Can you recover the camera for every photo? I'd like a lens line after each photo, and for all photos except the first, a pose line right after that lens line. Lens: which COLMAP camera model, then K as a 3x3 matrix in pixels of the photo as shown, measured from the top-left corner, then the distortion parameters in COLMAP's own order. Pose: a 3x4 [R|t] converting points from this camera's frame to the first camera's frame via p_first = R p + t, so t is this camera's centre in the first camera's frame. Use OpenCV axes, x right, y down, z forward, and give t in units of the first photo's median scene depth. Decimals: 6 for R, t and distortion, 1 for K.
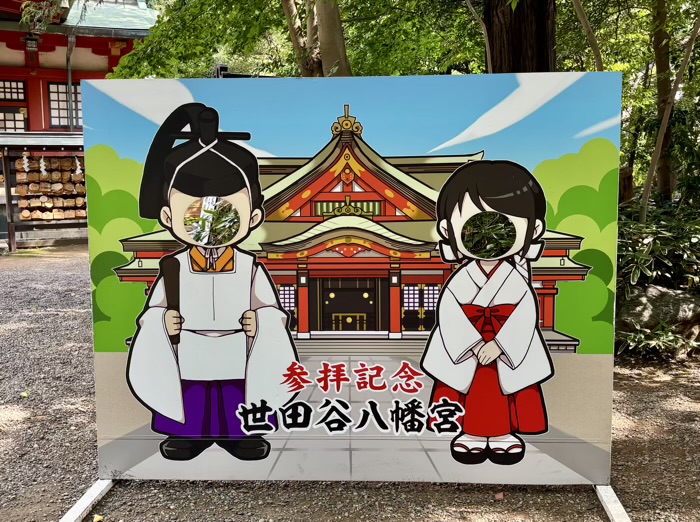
lens RADIAL K [[522.8, 0, 354.8], [0, 522.8, 256.0], [0, 0, 1]] dist [0.044727, -0.055977]
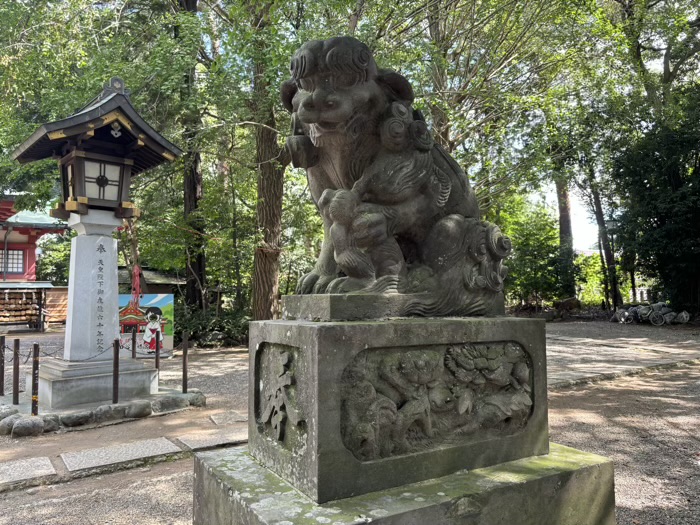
lens RADIAL K [[522.8, 0, 354.8], [0, 522.8, 257.5], [0, 0, 1]] dist [0.044727, -0.055977]
pose [[0.965336, 0.021937, 0.260086, 0.236740], [0.030706, 0.979997, -0.196627, 0.146960], [-0.259197, 0.197798, 0.945353, -1.497485]]
